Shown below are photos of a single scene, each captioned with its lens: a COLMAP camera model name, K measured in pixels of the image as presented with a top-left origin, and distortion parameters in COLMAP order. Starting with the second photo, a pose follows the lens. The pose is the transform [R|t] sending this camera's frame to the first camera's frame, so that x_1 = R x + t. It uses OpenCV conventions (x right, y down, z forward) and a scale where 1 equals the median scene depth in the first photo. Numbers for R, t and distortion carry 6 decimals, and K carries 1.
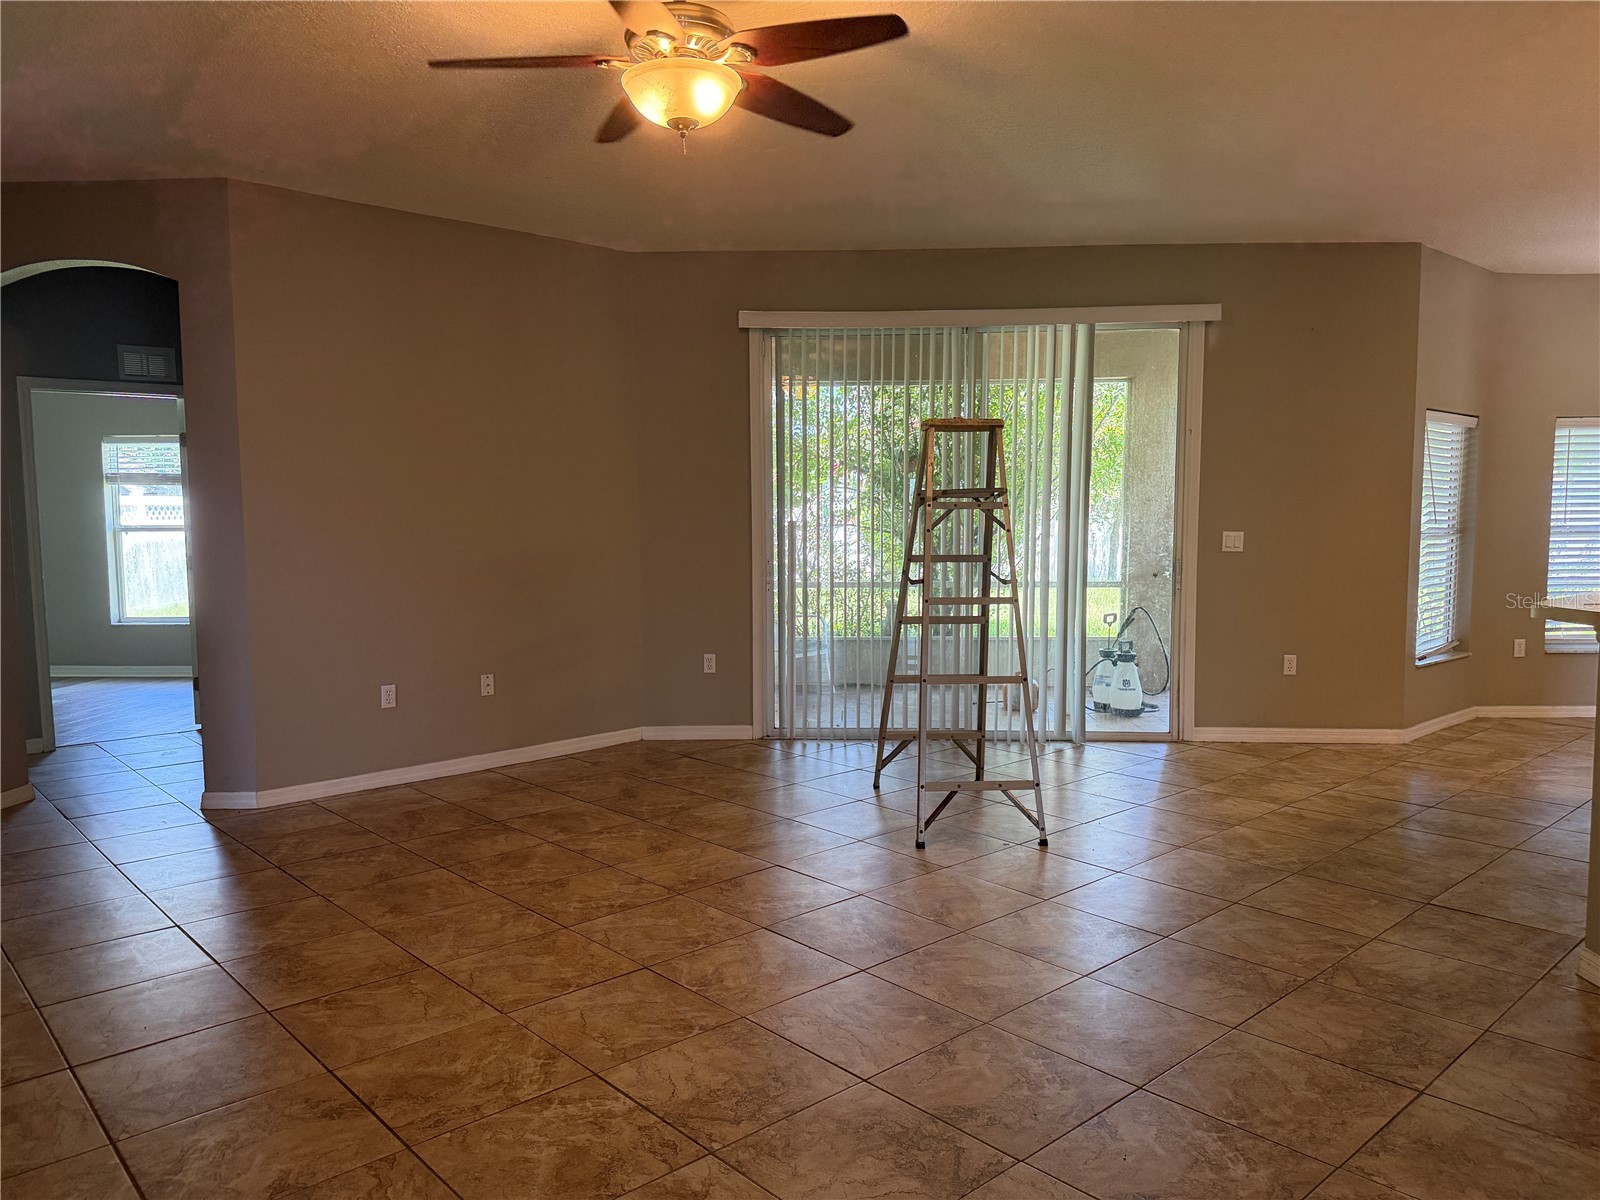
lens RADIAL K [[1139.8, 0, 784.4], [0, 1139.8, 611.3], [0, 0, 1]] dist [0.002386, 0.000531]
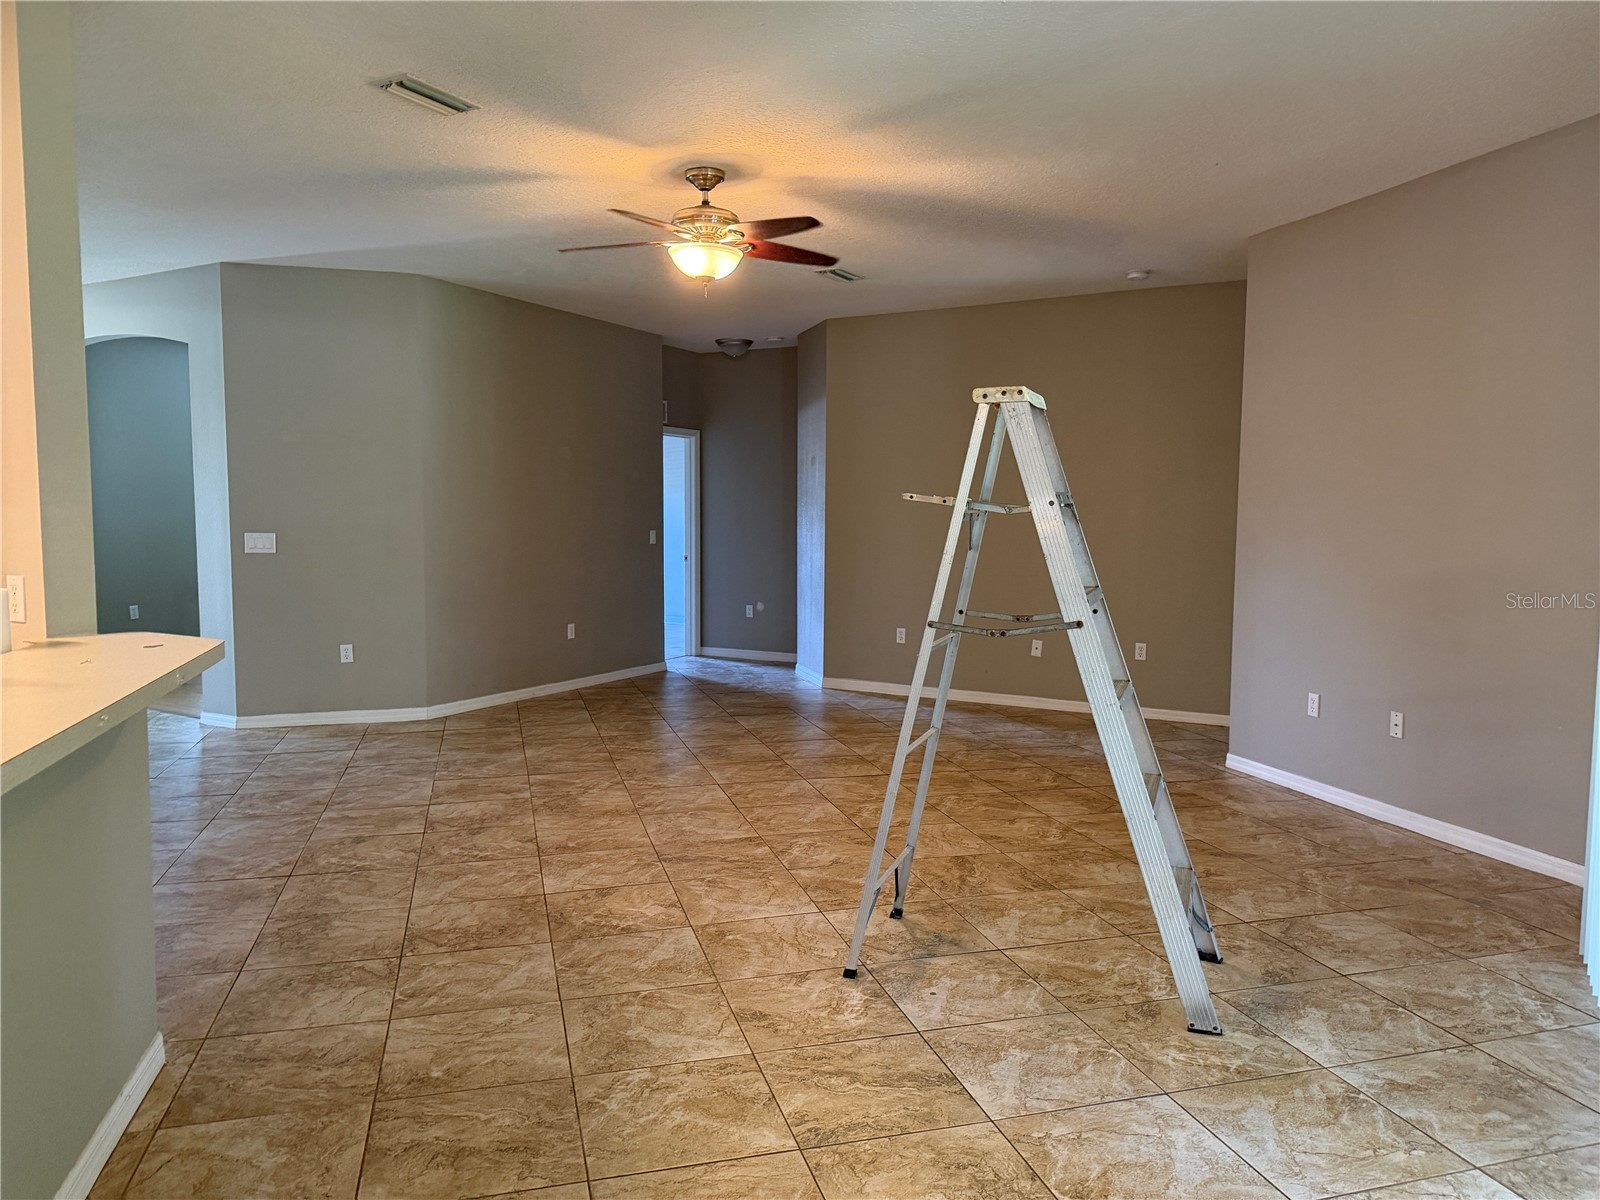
lens RADIAL K [[1139.8, 0, 784.4], [0, 1139.8, 611.3], [0, 0, 1]] dist [0.002386, 0.000531]
pose [[-0.451649, 0.086177, -0.888024, 1.161006], [-0.085783, 0.986518, 0.139365, -0.163068], [0.888062, 0.139122, -0.438167, 1.660534]]
